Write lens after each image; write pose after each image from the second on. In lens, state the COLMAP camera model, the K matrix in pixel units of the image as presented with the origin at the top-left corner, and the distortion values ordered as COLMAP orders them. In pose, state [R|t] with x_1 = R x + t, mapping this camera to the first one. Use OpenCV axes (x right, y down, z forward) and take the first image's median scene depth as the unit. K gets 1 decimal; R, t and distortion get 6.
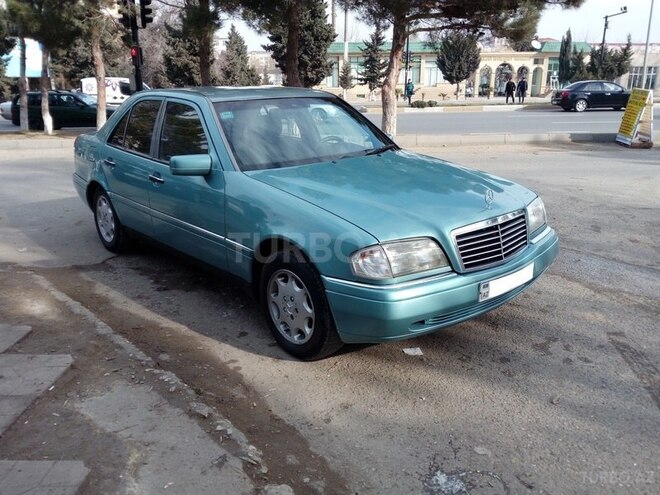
lens RADIAL K [[569.7, 0, 330.0], [0, 569.7, 247.5], [0, 0, 1]] dist [0.004899, 0.002221]
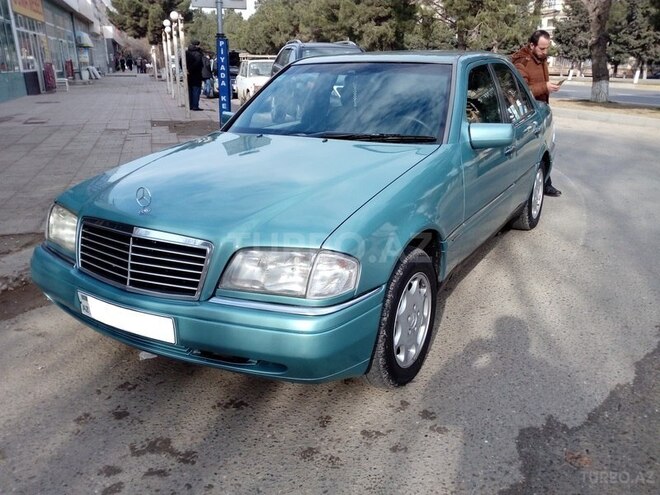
lens RADIAL K [[554.3, 0, 334.2], [0, 554.3, 243.2], [0, 0, 1]] dist [0.065644, -0.108739]
pose [[0.285766, 0.309186, -0.907051, 0.980121], [-0.274378, 0.933294, 0.231689, -0.258510], [0.918180, 0.182666, 0.351538, 0.955161]]
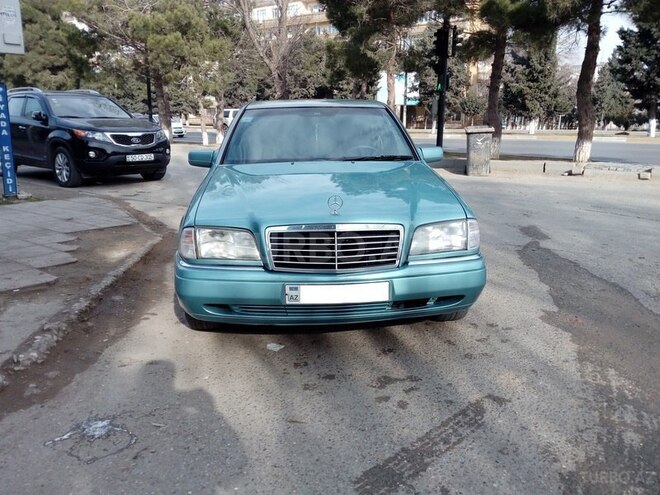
lens RADIAL K [[554.3, 0, 334.2], [0, 554.3, 243.2], [0, 0, 1]] dist [0.065644, -0.108739]
pose [[0.783890, 0.151923, -0.602026, 0.828767], [-0.182226, 0.983197, 0.010839, -0.030643], [0.593557, 0.101208, 0.798403, 0.249335]]
